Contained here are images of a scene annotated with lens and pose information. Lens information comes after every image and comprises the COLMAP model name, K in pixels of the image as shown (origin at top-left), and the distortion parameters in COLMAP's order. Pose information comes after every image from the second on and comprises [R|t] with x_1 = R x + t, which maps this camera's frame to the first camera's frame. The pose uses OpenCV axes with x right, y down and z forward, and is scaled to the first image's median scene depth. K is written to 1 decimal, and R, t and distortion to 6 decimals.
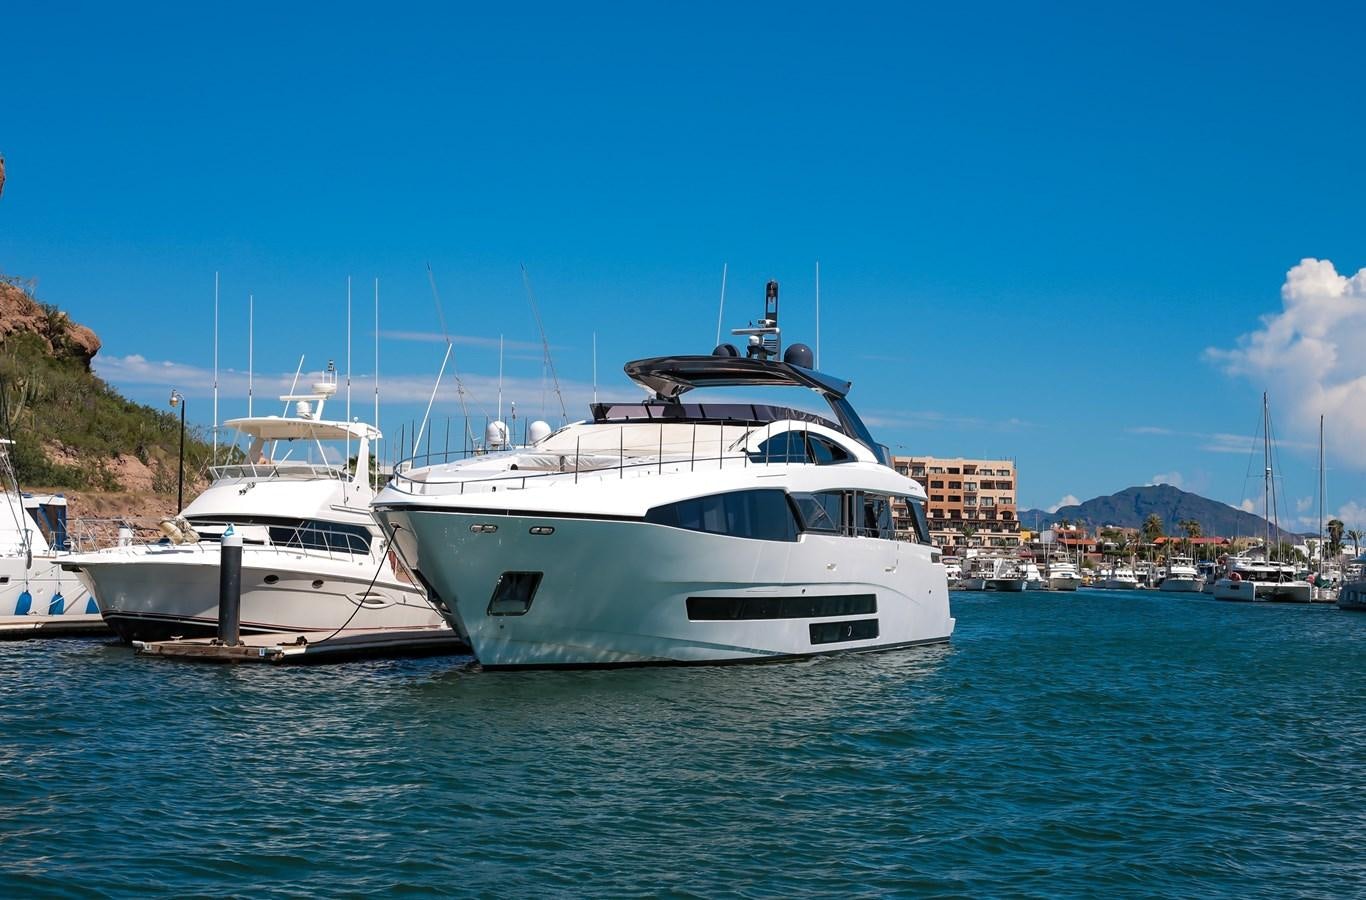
lens RADIAL K [[2200.0, 0, 734.1], [0, 2200.0, 446.6], [0, 0, 1]] dist [-0.049488, -0.209753]
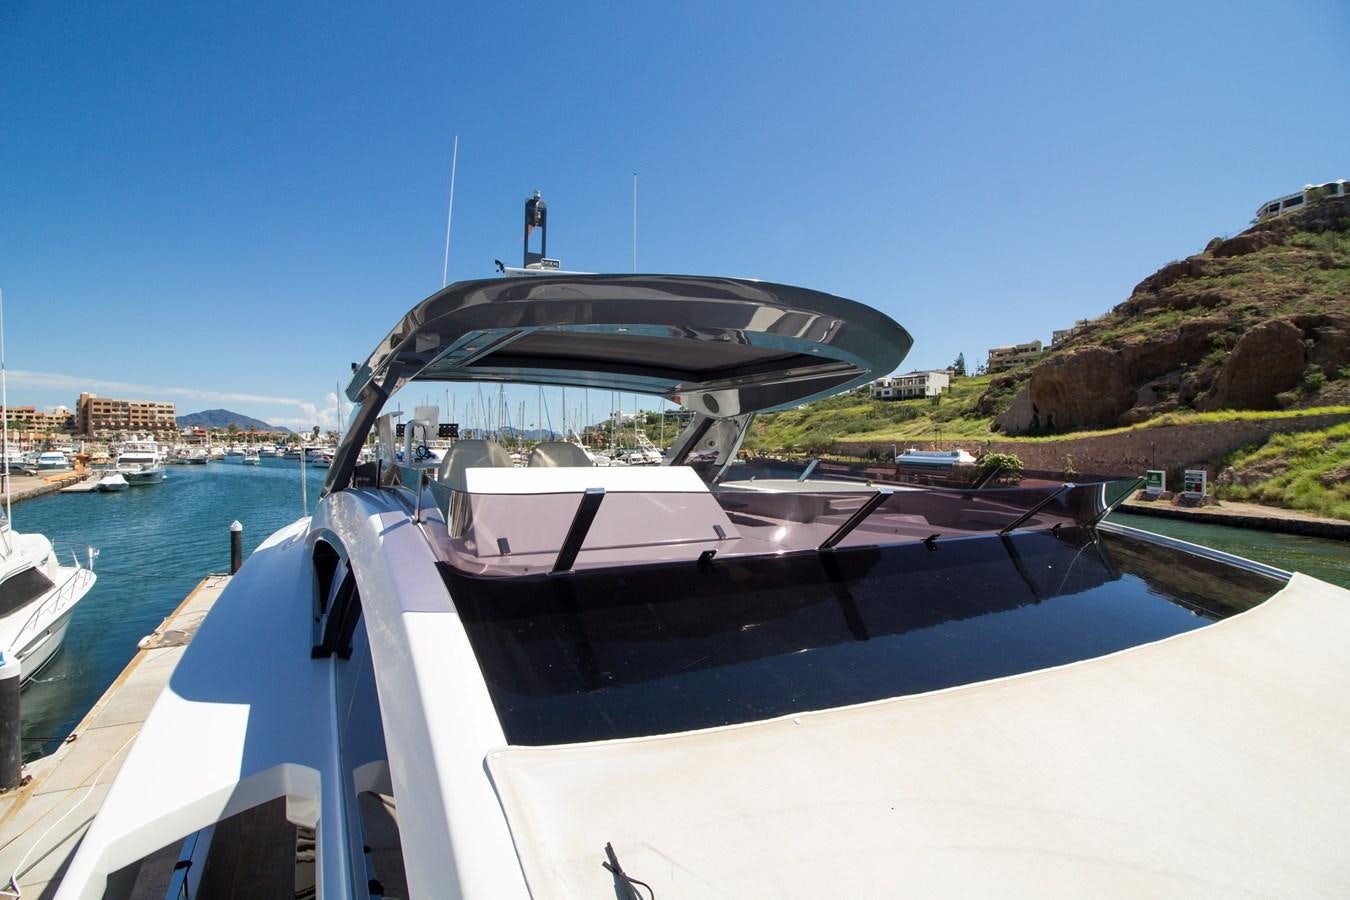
lens RADIAL K [[635.0, 0, 666.7], [0, 635.0, 445.4], [0, 0, 1]] dist [0.002215, -0.011659]
pose [[0.687493, -0.023554, 0.725809, -0.020652], [-0.028248, 0.997850, 0.059138, -0.005784], [-0.725642, -0.061160, 0.685349, 0.226209]]
